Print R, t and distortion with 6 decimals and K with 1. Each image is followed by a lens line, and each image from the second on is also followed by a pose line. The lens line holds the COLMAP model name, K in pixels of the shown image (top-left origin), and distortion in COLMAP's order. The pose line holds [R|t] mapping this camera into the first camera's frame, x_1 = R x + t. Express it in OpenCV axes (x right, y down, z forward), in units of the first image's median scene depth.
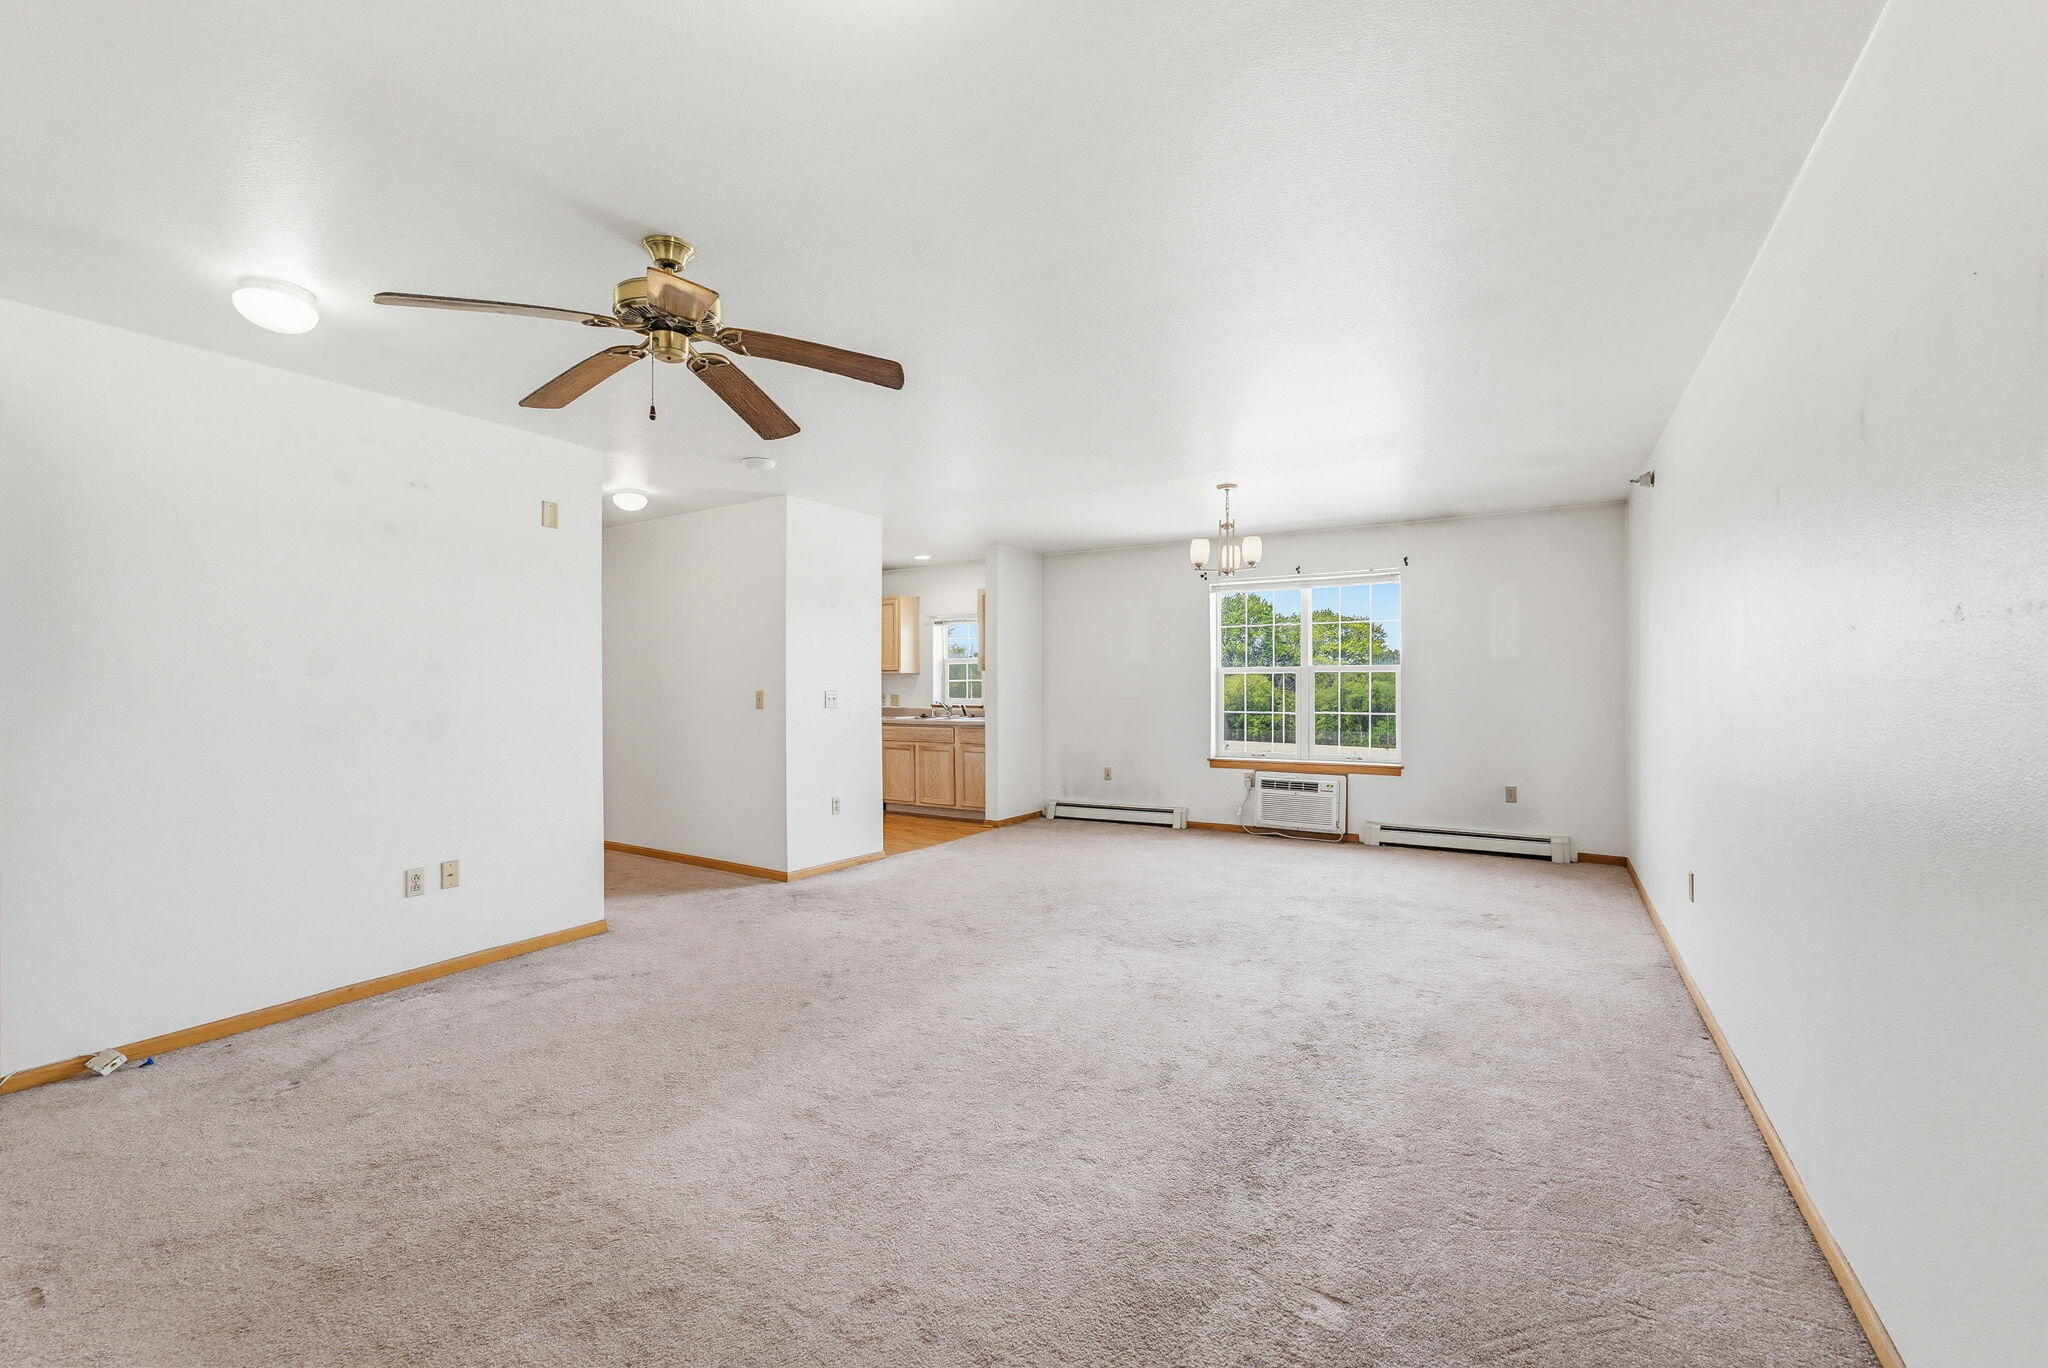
lens RADIAL K [[852.2, 0, 1070.3], [0, 852.2, 688.7], [0, 0, 1]] dist [-0.037308, 0.000071]
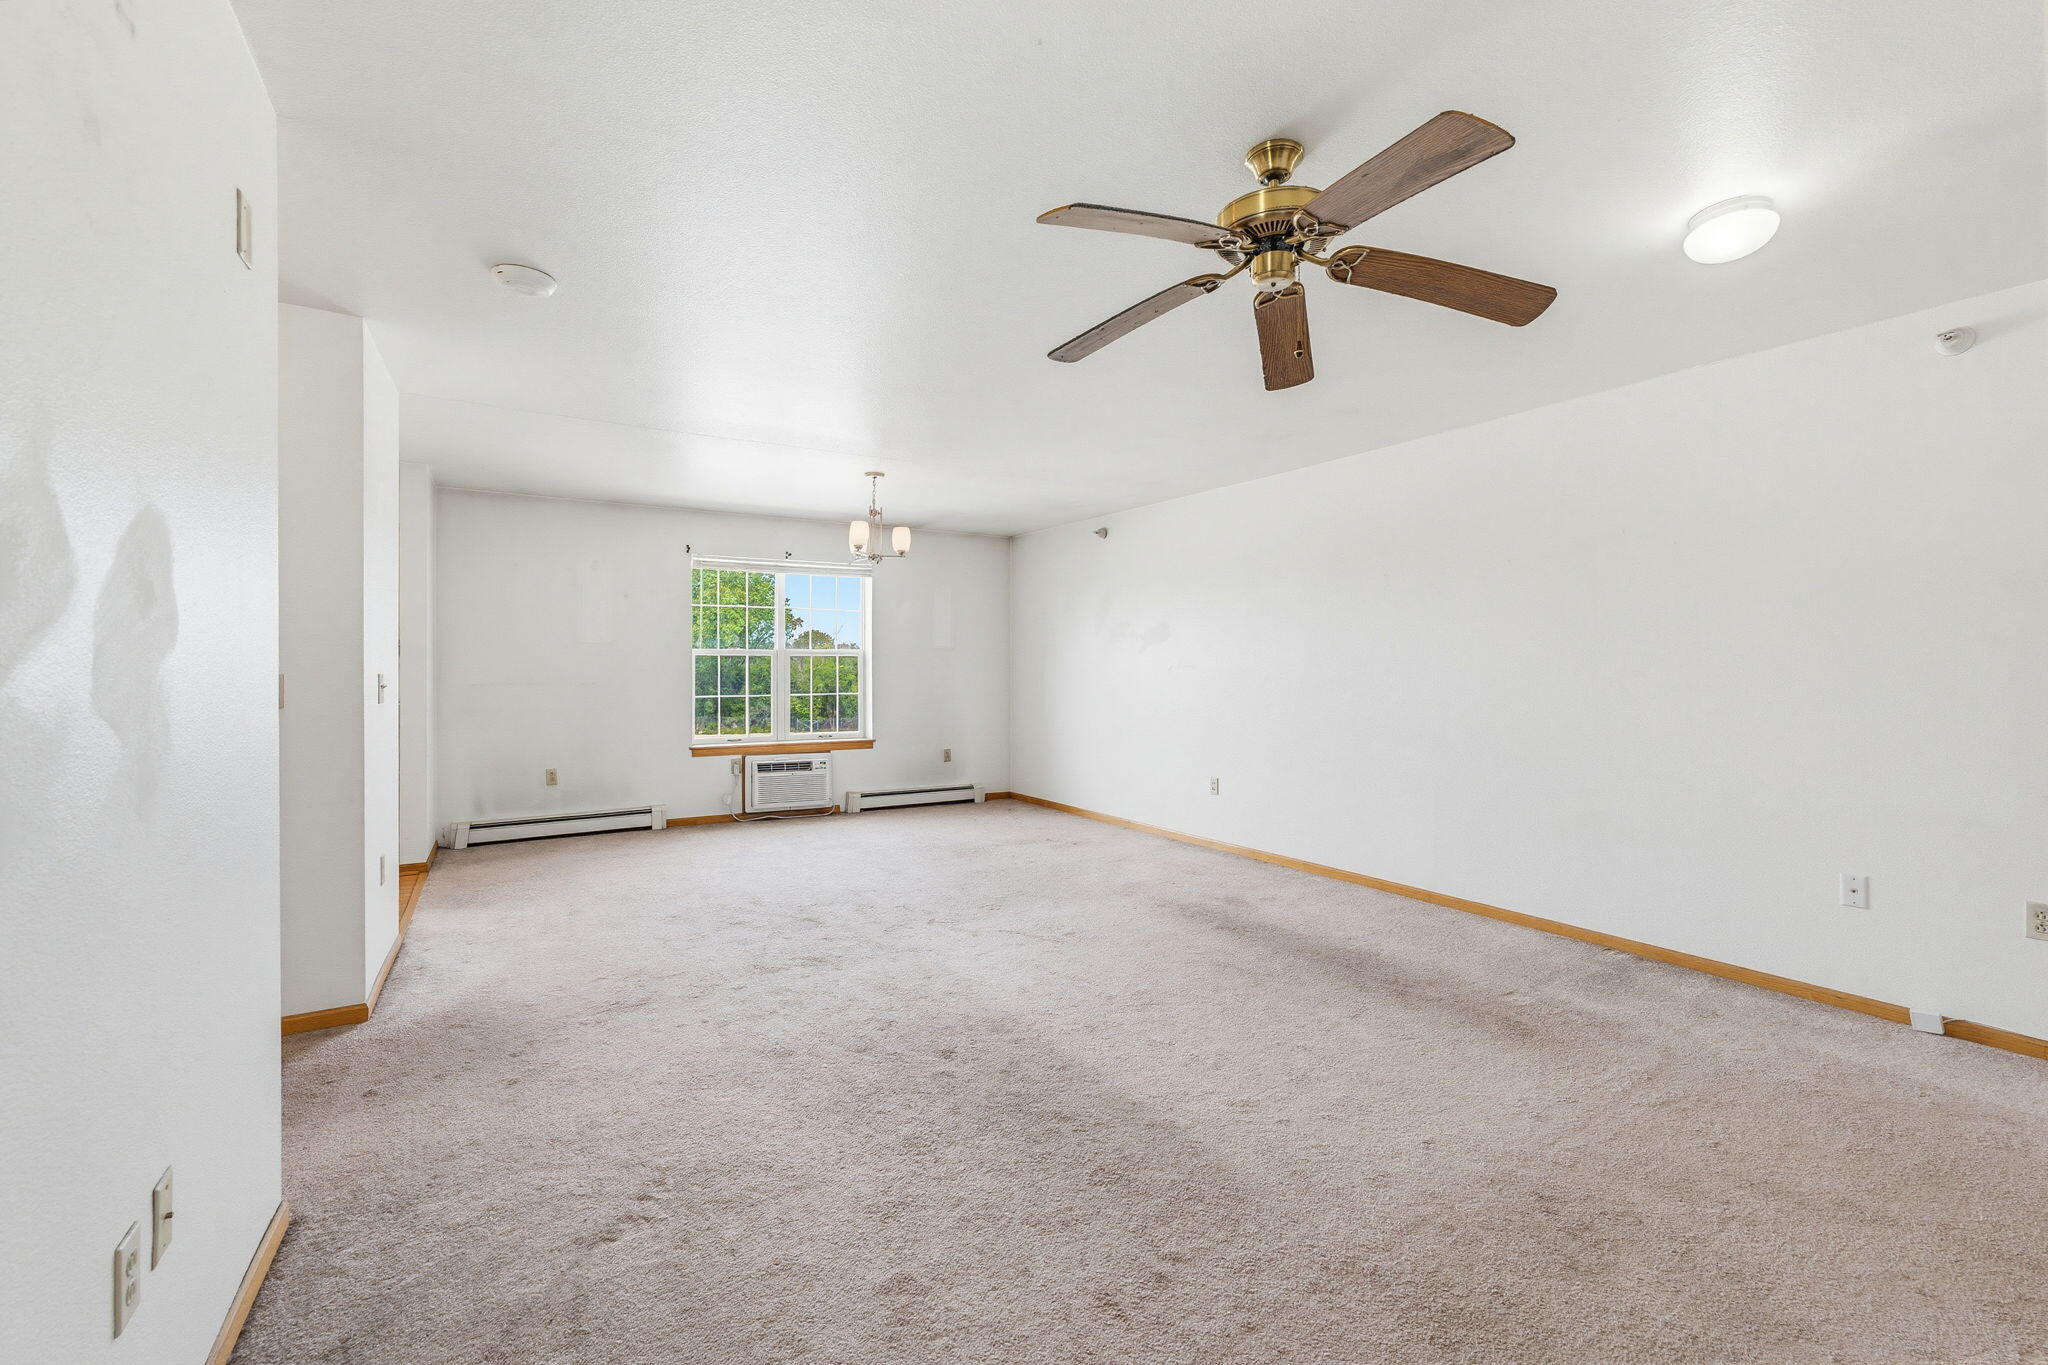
lens RADIAL K [[830.2, 0, 994.7], [0, 830.2, 668.0], [0, 0, 1]] dist [-0.000905, -0.000026]
pose [[0.481624, 0.007852, 0.876343, -0.504408], [-0.001274, 0.999965, -0.008260, 0.004071], [-0.876377, 0.002861, 0.481617, 0.309842]]
